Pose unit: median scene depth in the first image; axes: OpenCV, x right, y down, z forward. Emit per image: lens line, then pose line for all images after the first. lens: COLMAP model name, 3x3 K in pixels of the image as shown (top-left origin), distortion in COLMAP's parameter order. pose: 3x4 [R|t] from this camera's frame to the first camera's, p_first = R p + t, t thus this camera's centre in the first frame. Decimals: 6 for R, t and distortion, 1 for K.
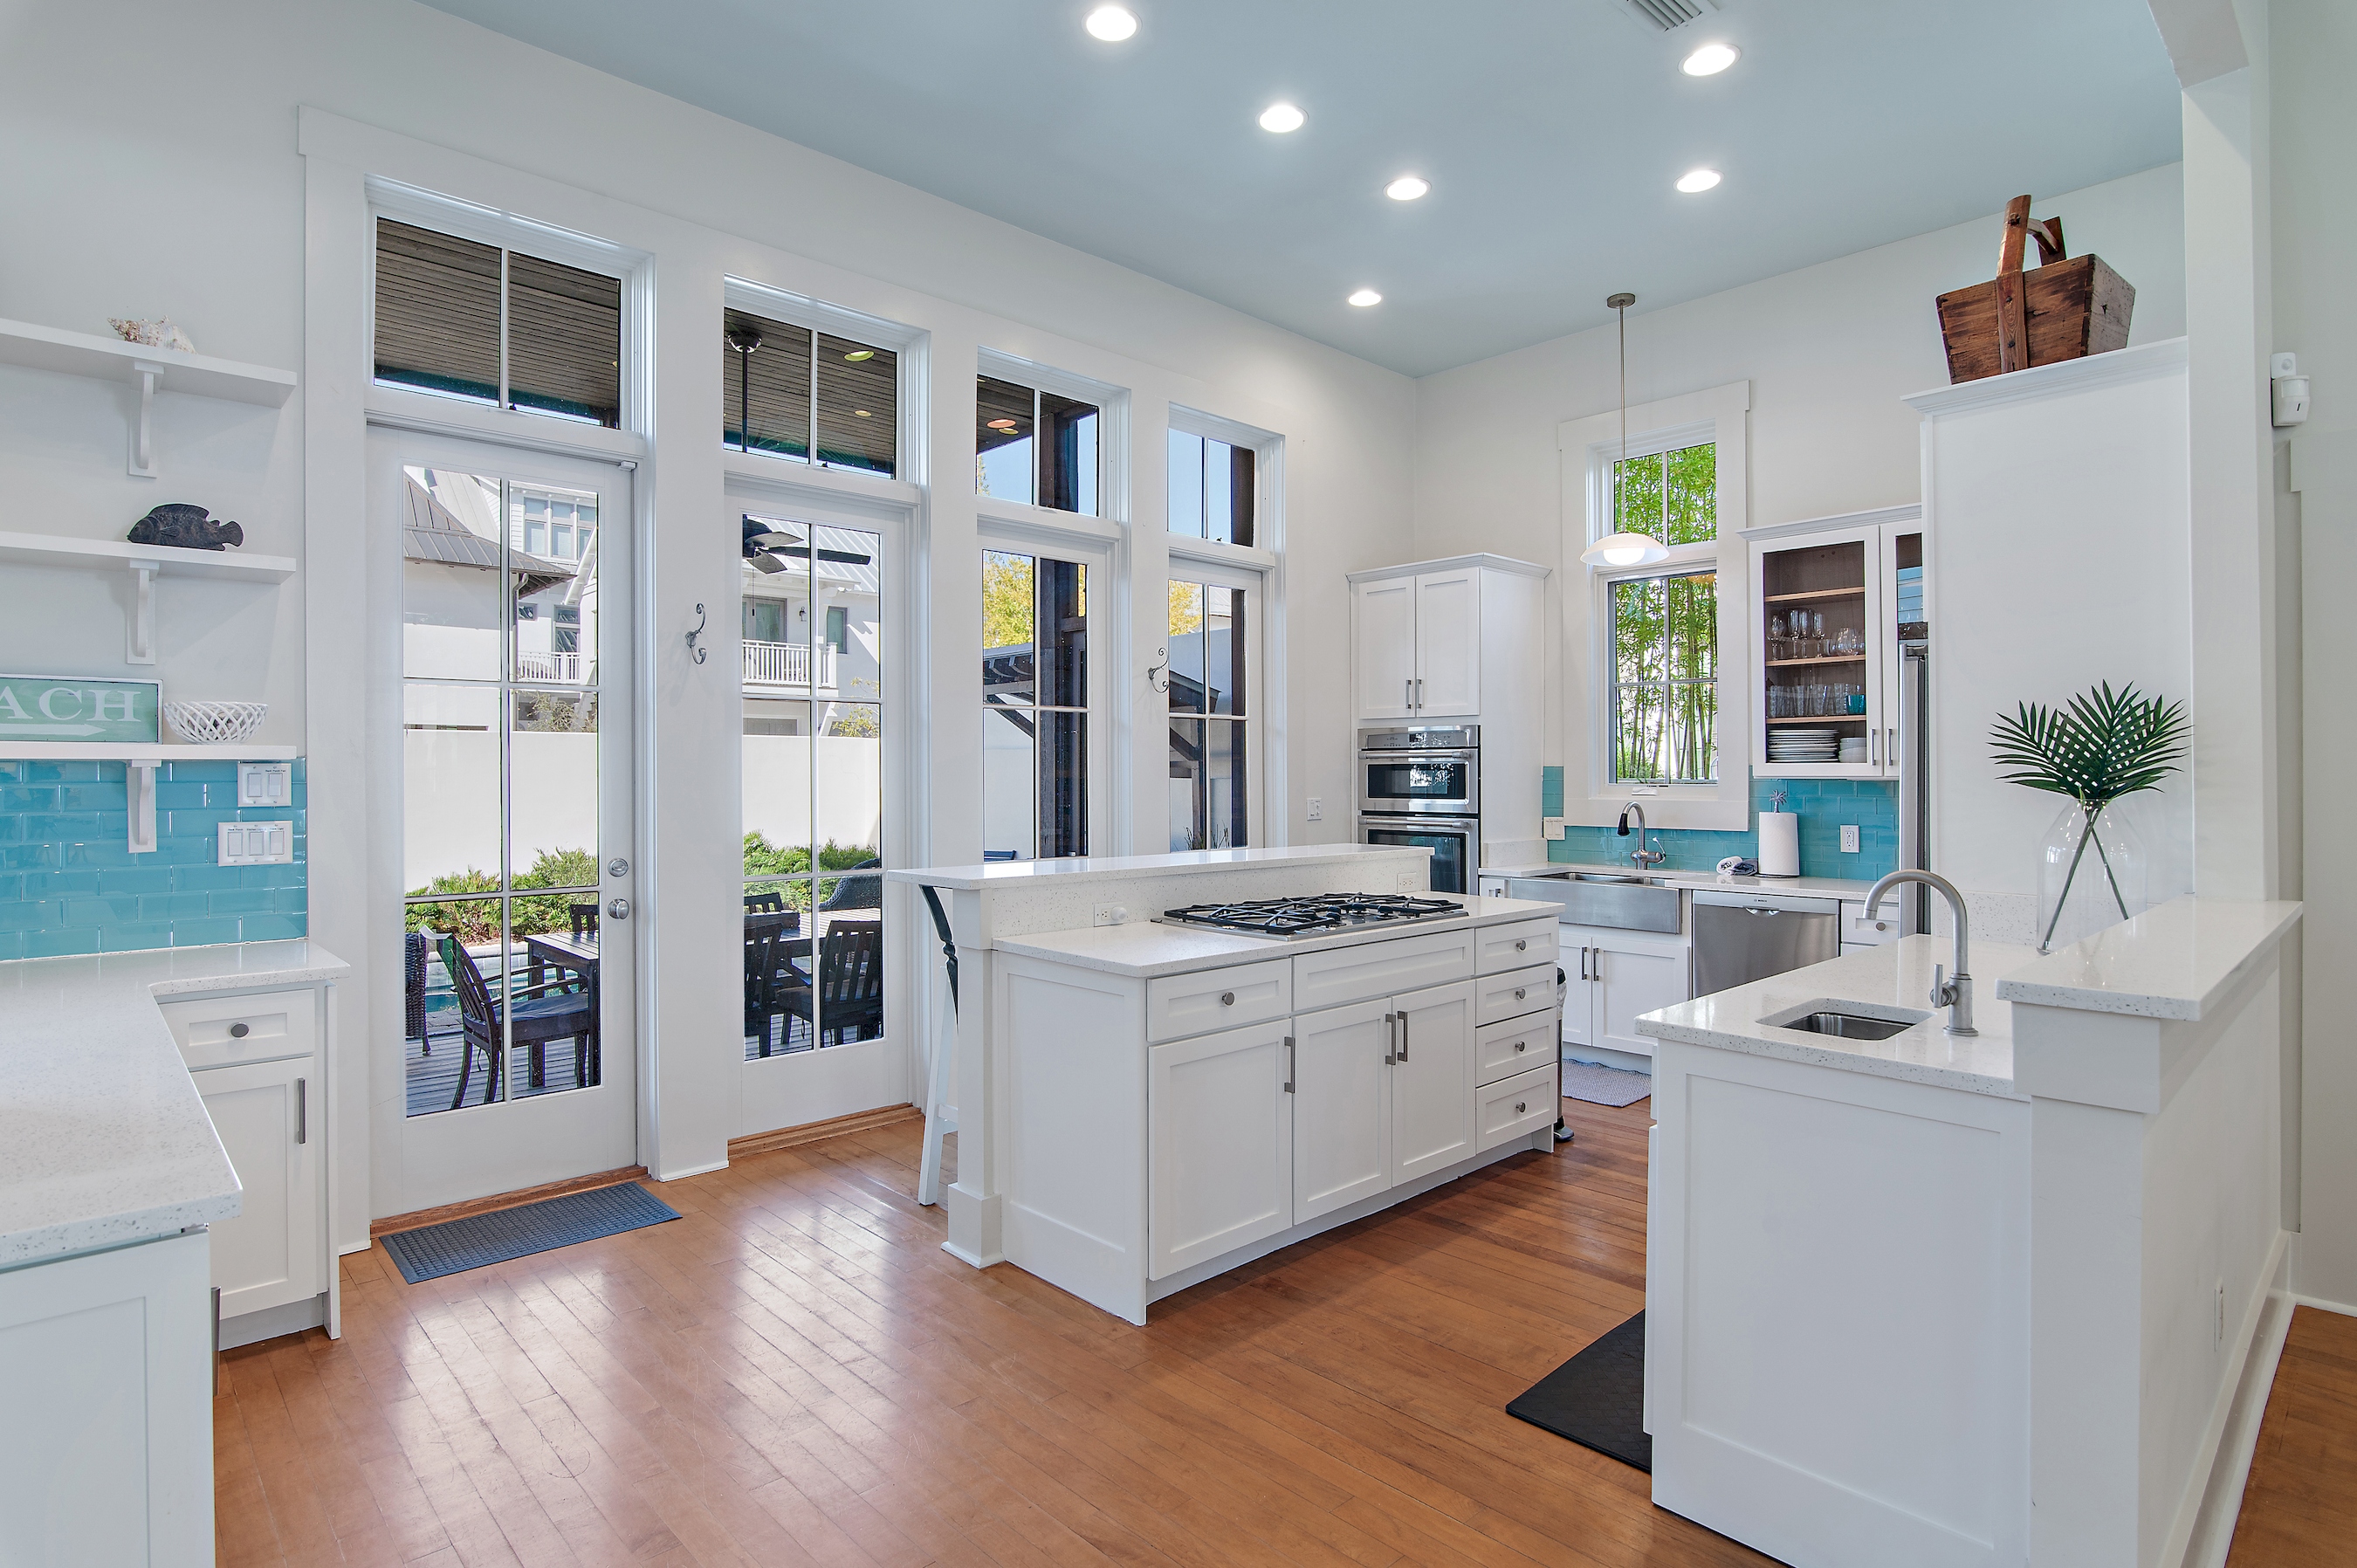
lens RADIAL K [[1159.9, 0, 1161.3], [0, 1159.9, 780.0], [0, 0, 1]] dist [0.010179, 0.001833]
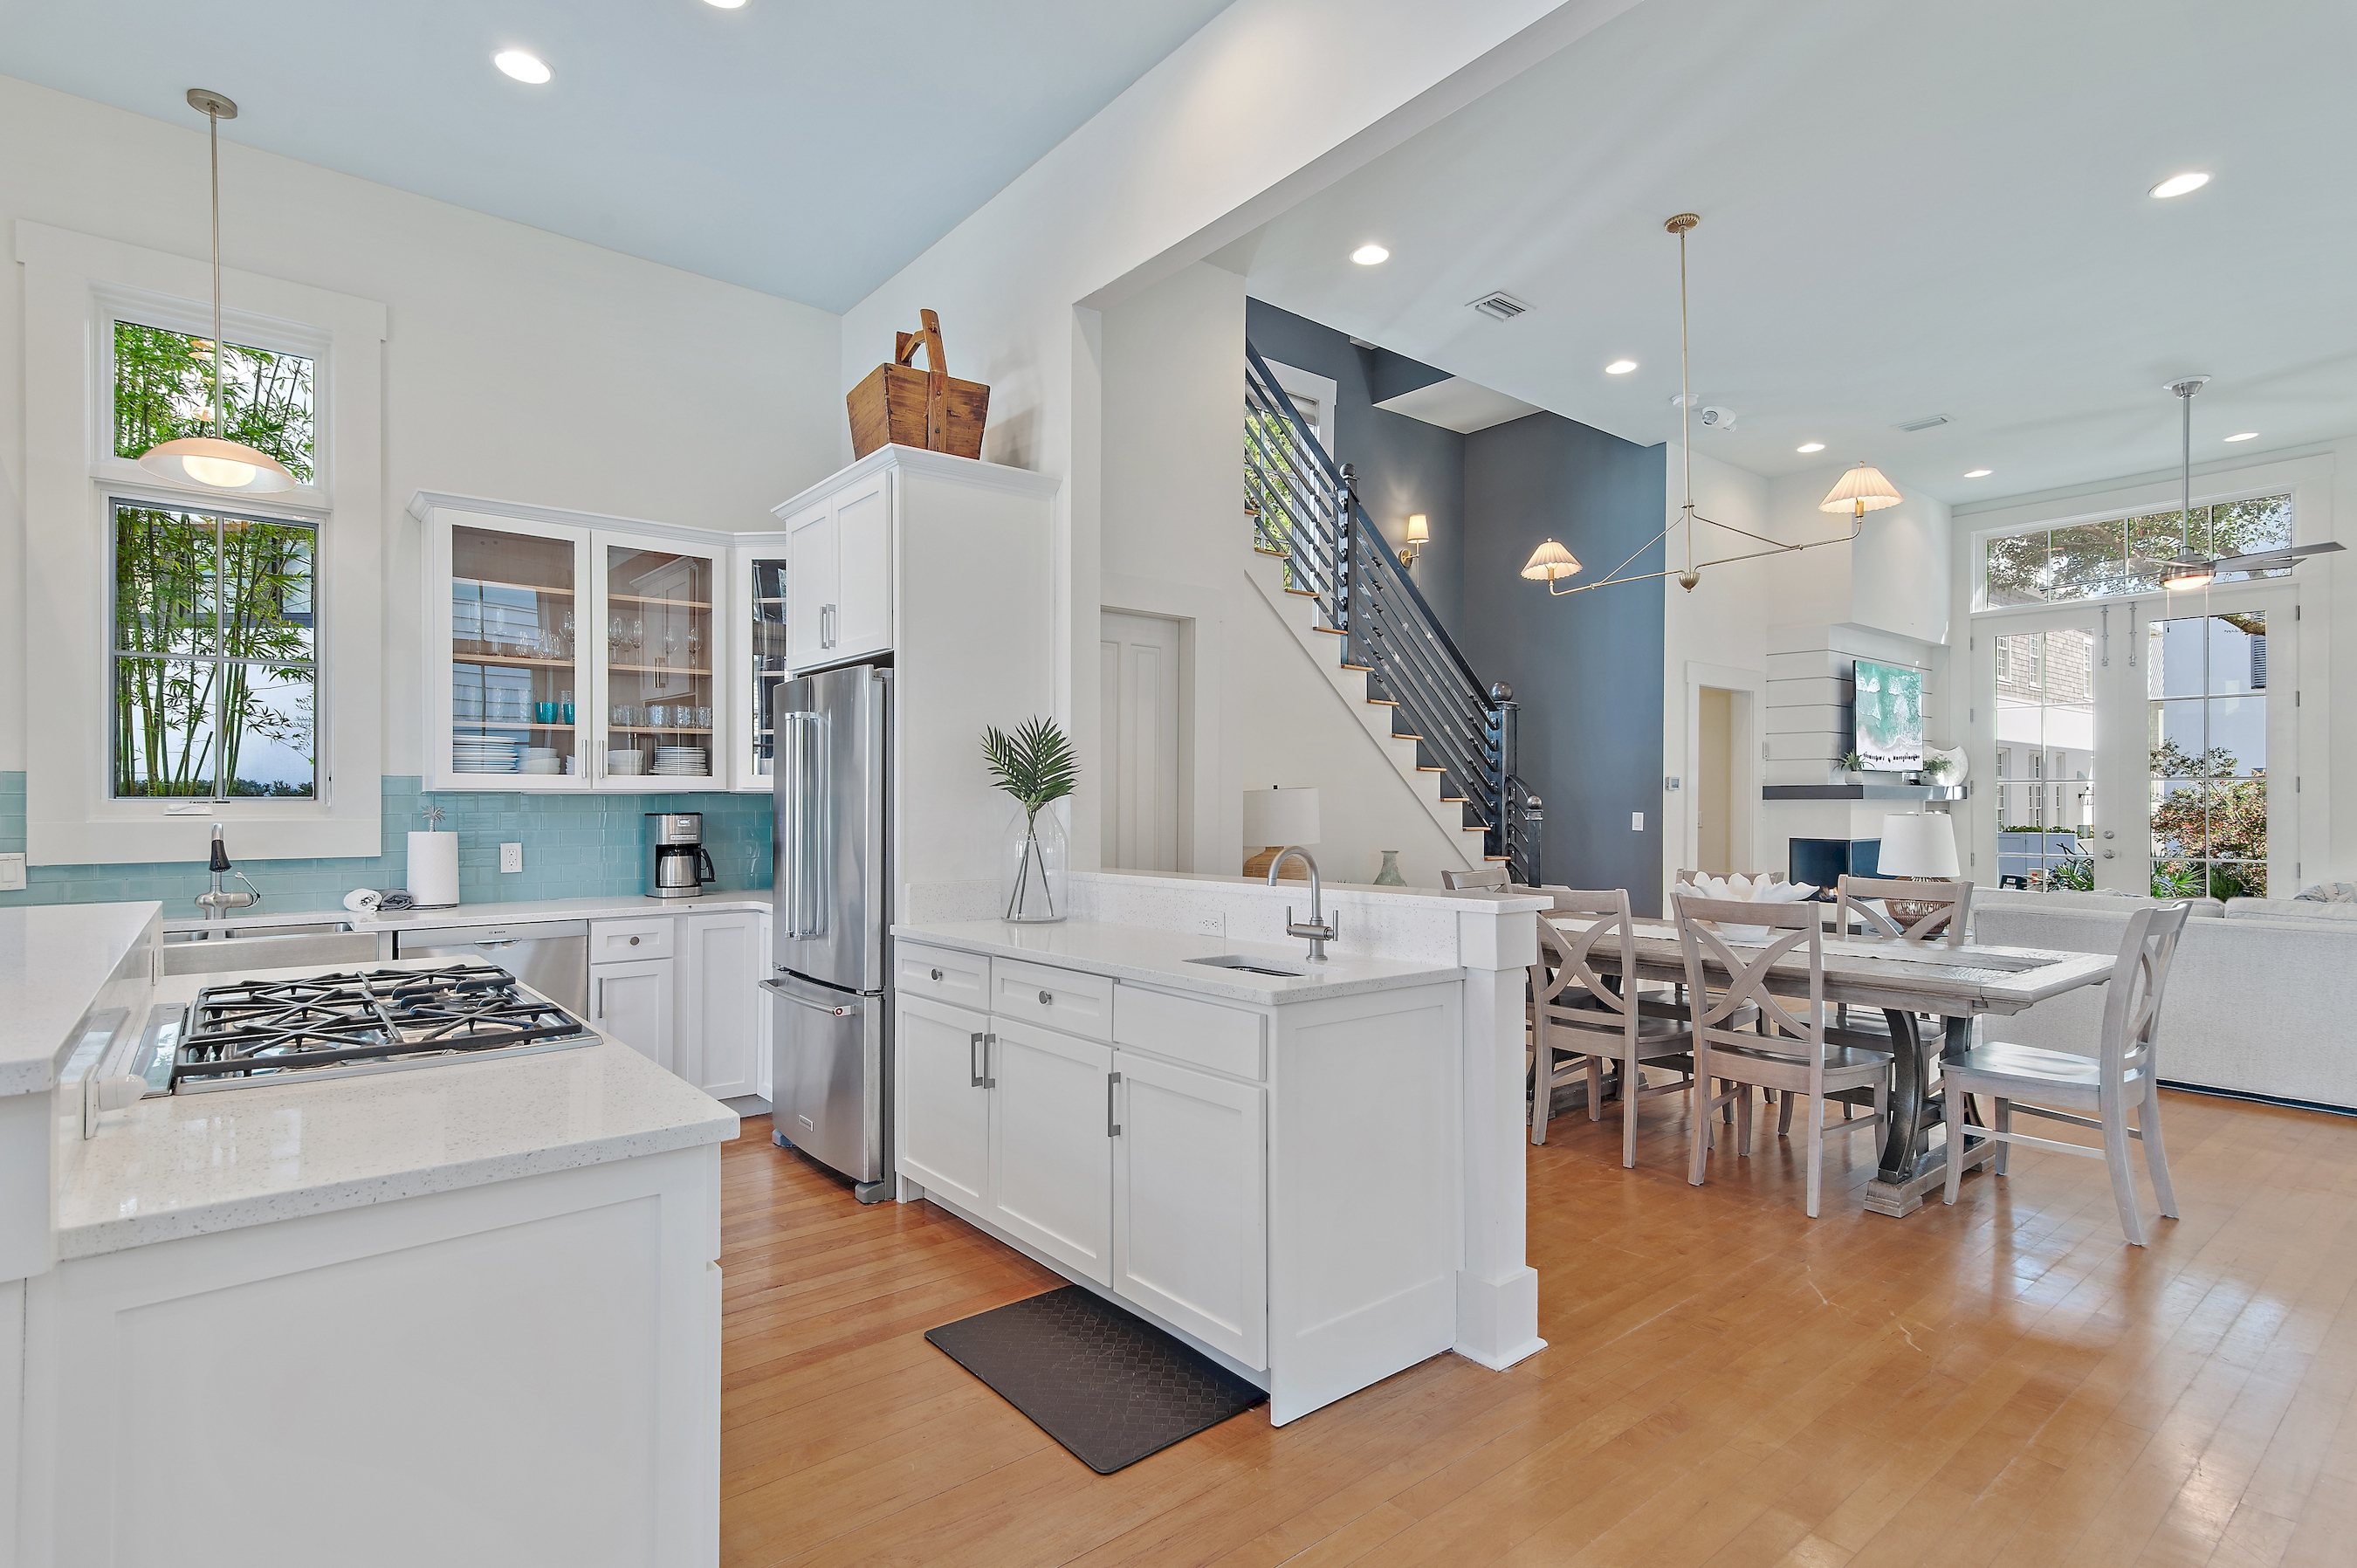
lens RADIAL K [[1159.9, 0, 1166.3], [0, 1159.9, 793.2], [0, 0, 1]] dist [0.010179, 0.001833]
pose [[0.069515, 0.009399, 0.997537, -0.304413], [0.004711, 0.999941, -0.009750, 0.011770], [-0.997570, 0.005377, 0.069467, 0.447754]]
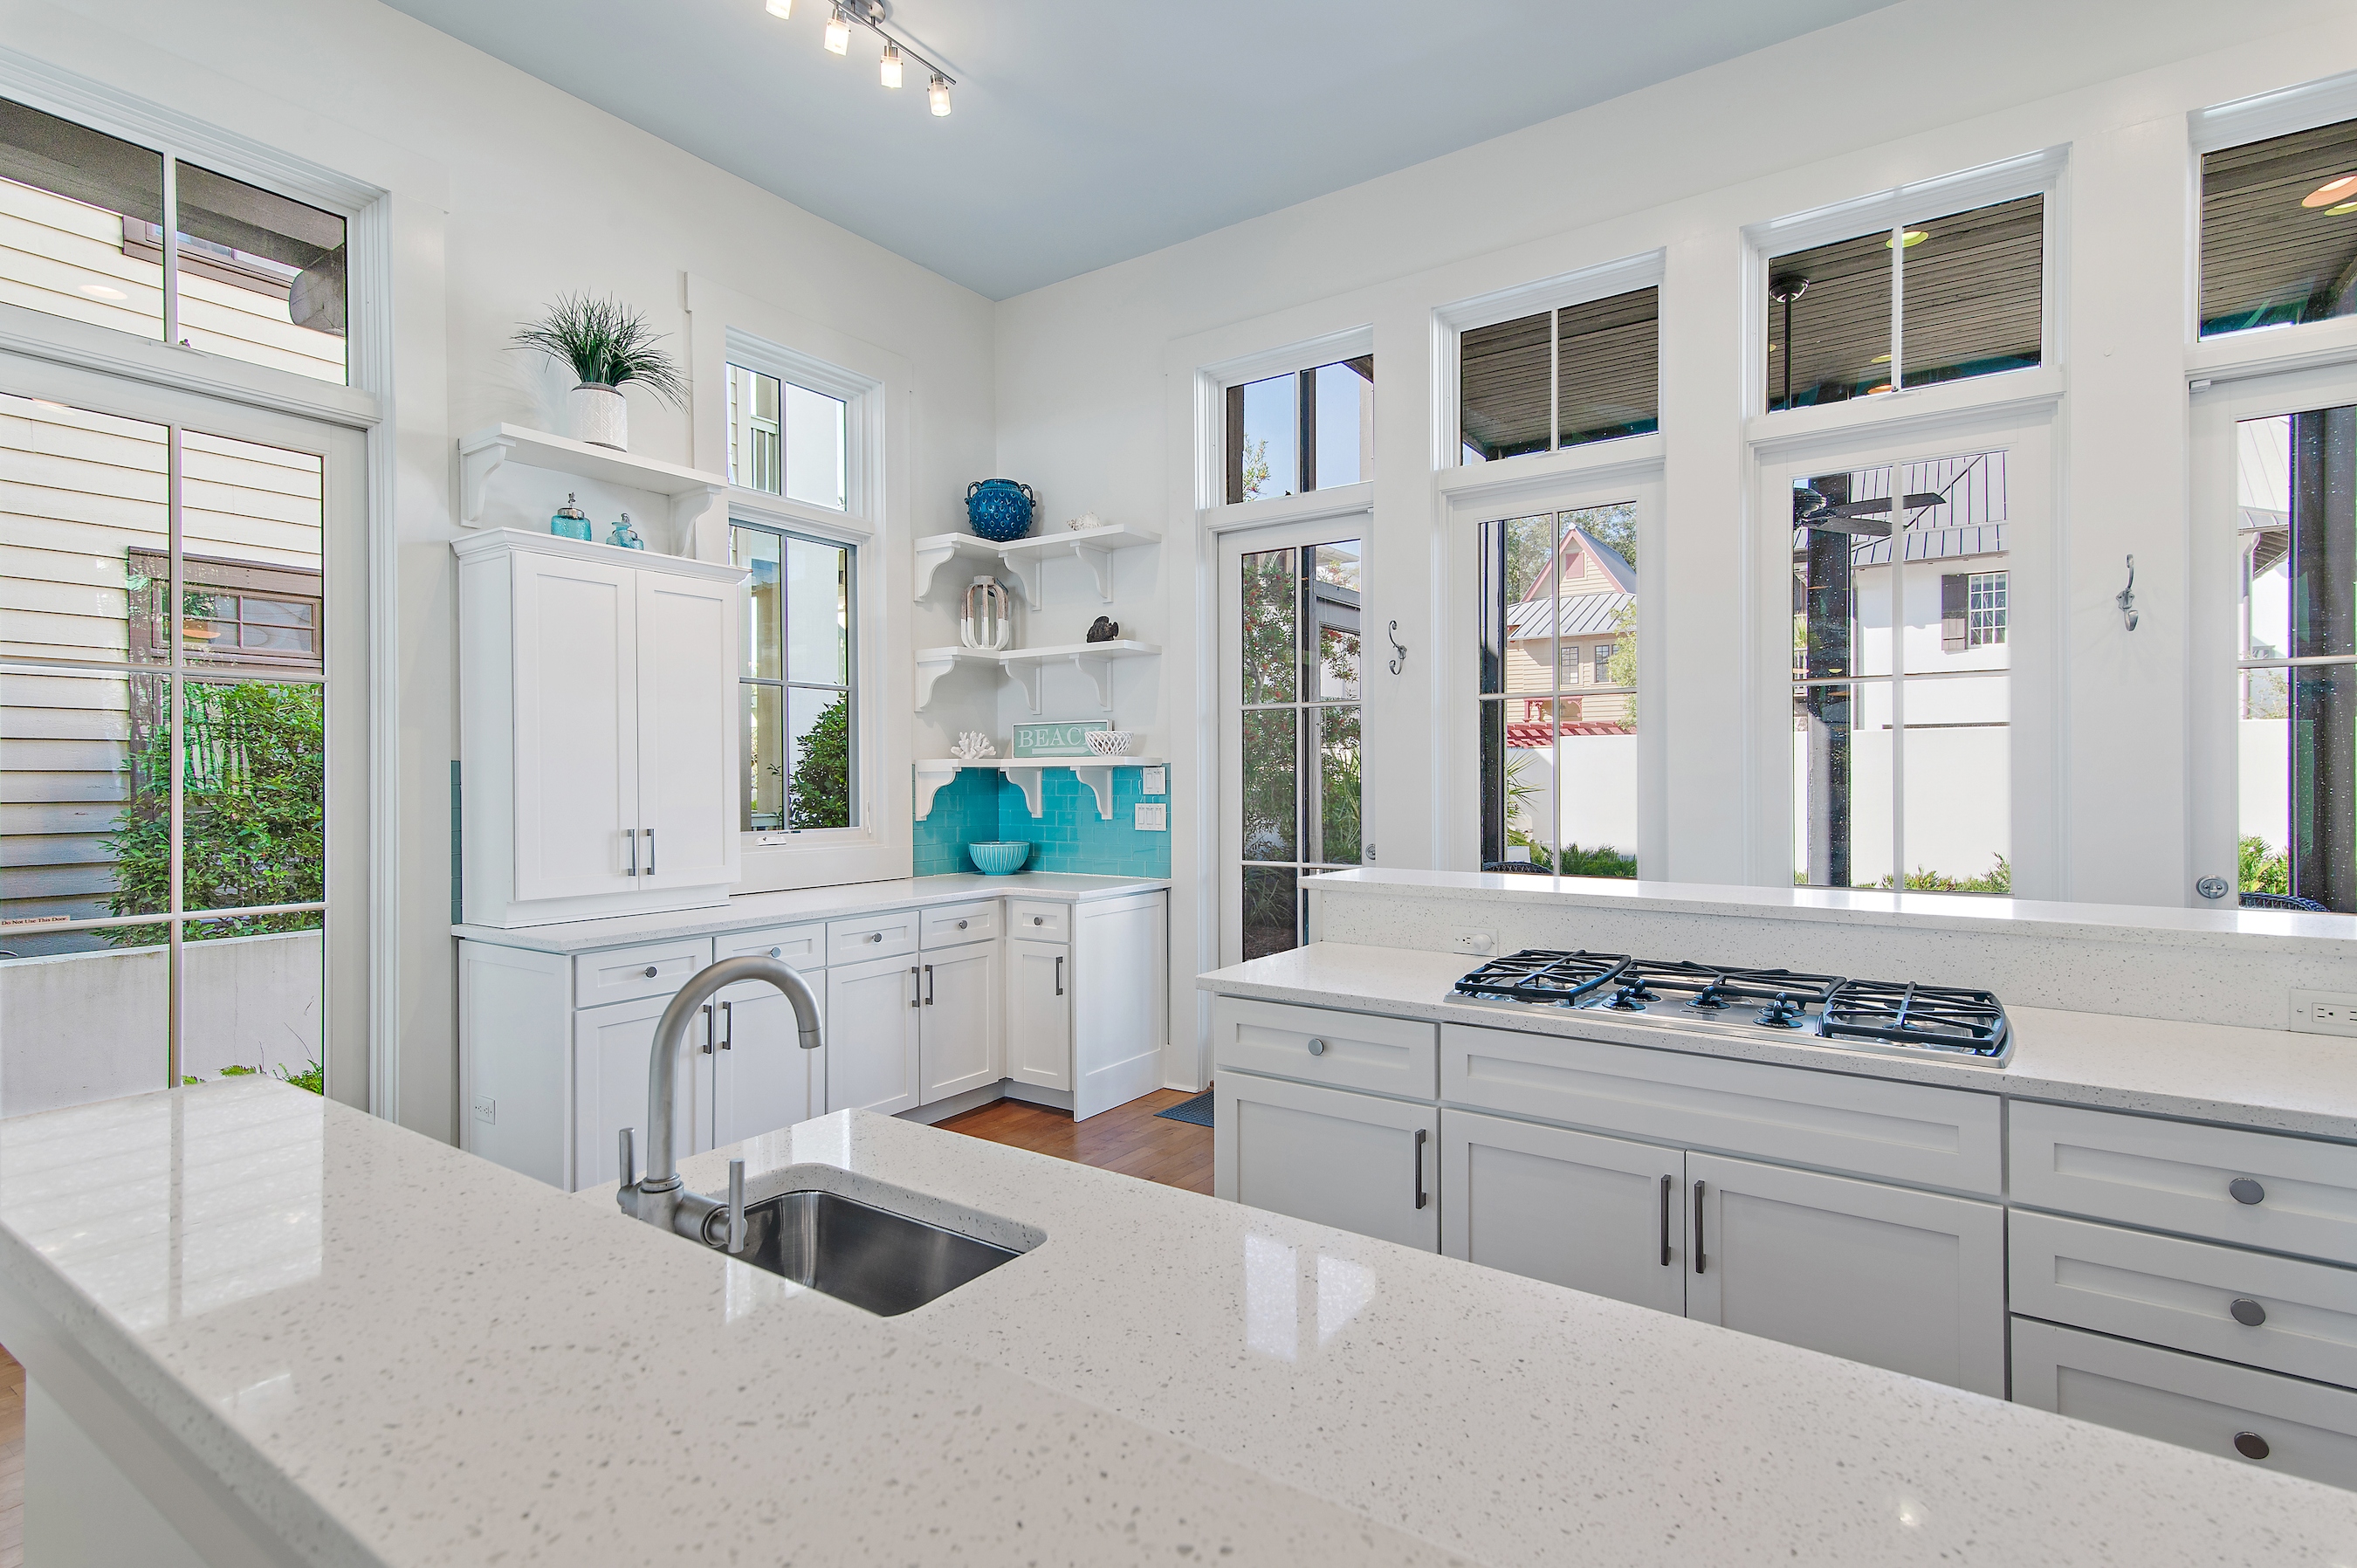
lens RADIAL K [[1159.9, 0, 1182.1], [0, 1159.9, 766.8], [0, 0, 1]] dist [0.010179, 0.001833]
pose [[0.225562, -0.007269, -0.974202, 0.521884], [-0.004474, 0.999954, -0.008497, -0.001061], [0.974218, 0.006275, 0.225519, 0.450919]]
